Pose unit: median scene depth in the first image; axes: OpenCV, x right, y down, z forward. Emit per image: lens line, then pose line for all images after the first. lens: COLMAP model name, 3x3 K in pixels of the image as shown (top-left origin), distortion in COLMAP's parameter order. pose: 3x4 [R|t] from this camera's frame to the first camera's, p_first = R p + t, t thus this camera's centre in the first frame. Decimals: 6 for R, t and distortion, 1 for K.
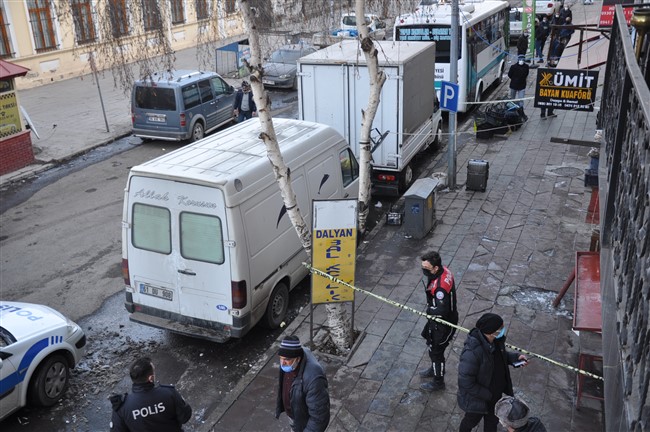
lens RADIAL K [[690.5, 0, 325.0], [0, 690.5, 216.0], [0, 0, 1]] dist [-0.018040, 0.224289]
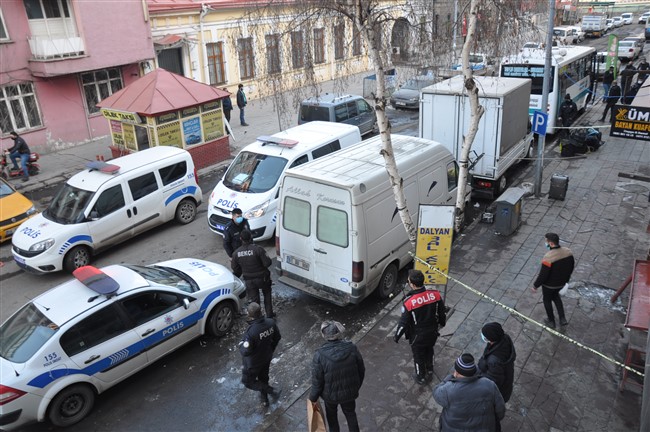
lens RADIAL K [[509.9, 0, 325.0], [0, 509.9, 216.0], [0, 0, 1]] dist [-0.162398, 0.142364]
pose [[0.972005, 0.073639, -0.223122, 0.020289], [-0.065605, 0.996909, 0.043221, -0.026239], [0.225615, -0.027373, 0.973832, 0.046235]]
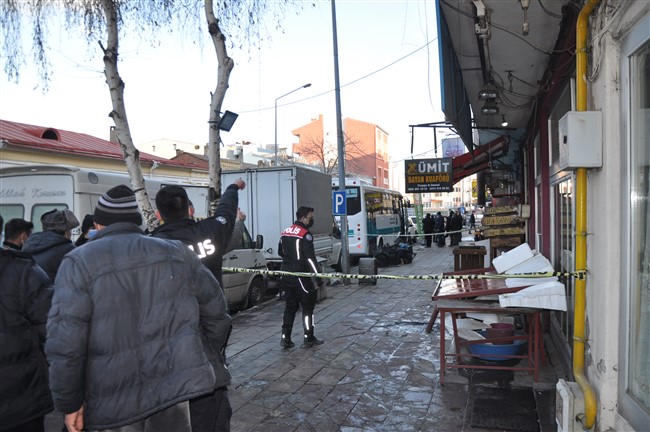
lens RADIAL K [[509.9, 0, 325.0], [0, 509.9, 216.0], [0, 0, 1]] dist [-0.162398, 0.142364]
pose [[0.998006, 0.001201, 0.063101, 0.147360], [0.022423, 0.927840, -0.372303, 0.251413], [-0.058995, 0.372976, 0.925964, 0.298893]]
